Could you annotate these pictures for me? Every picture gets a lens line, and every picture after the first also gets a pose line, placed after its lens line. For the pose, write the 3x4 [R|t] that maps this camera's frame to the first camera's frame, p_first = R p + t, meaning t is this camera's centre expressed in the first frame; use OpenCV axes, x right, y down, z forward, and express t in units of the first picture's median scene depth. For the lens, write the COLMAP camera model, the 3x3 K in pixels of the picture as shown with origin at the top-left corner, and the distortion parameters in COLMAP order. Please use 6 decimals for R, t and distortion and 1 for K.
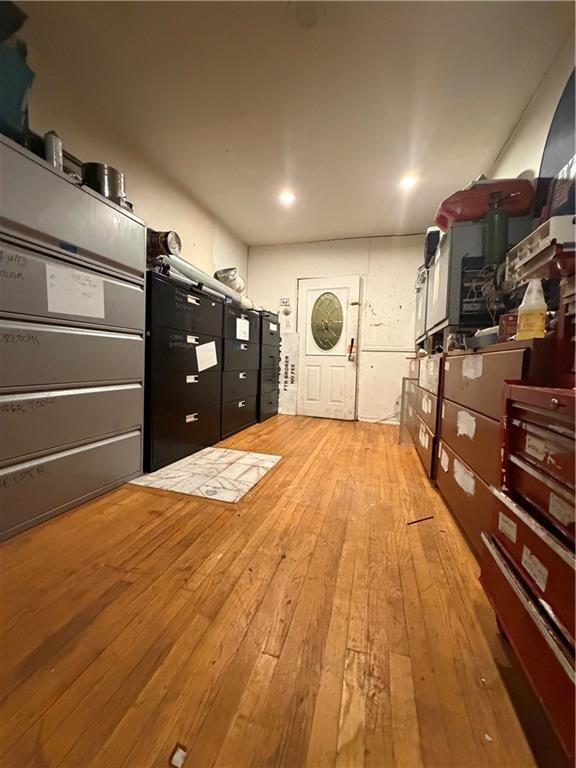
lens RADIAL K [[306.7, 0, 286.4], [0, 306.7, 382.2], [0, 0, 1]] dist [-0.001749, 0.000930]
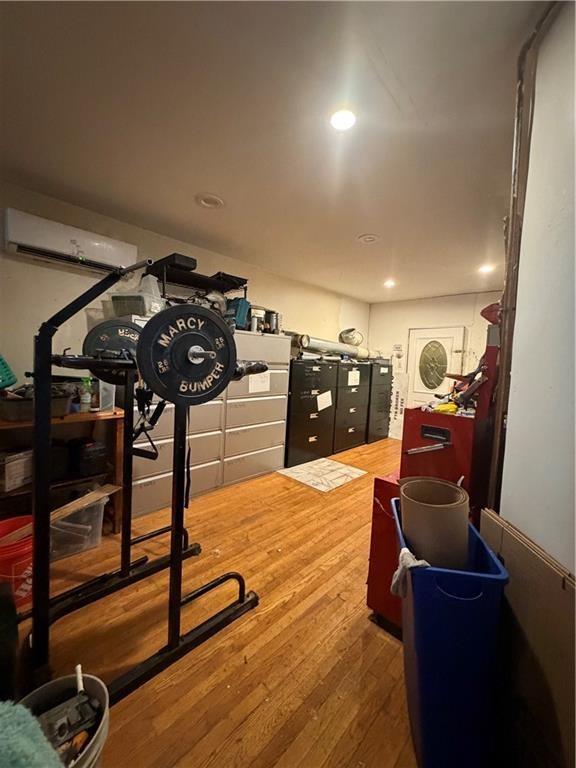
lens RADIAL K [[306.7, 0, 285.1], [0, 306.7, 380.4], [0, 0, 1]] dist [-0.001749, 0.000930]
pose [[0.882827, 0.040062, -0.467986, 0.327623], [-0.048119, 0.998828, -0.005270, -0.187072], [0.467227, 0.027171, 0.883720, -0.551191]]
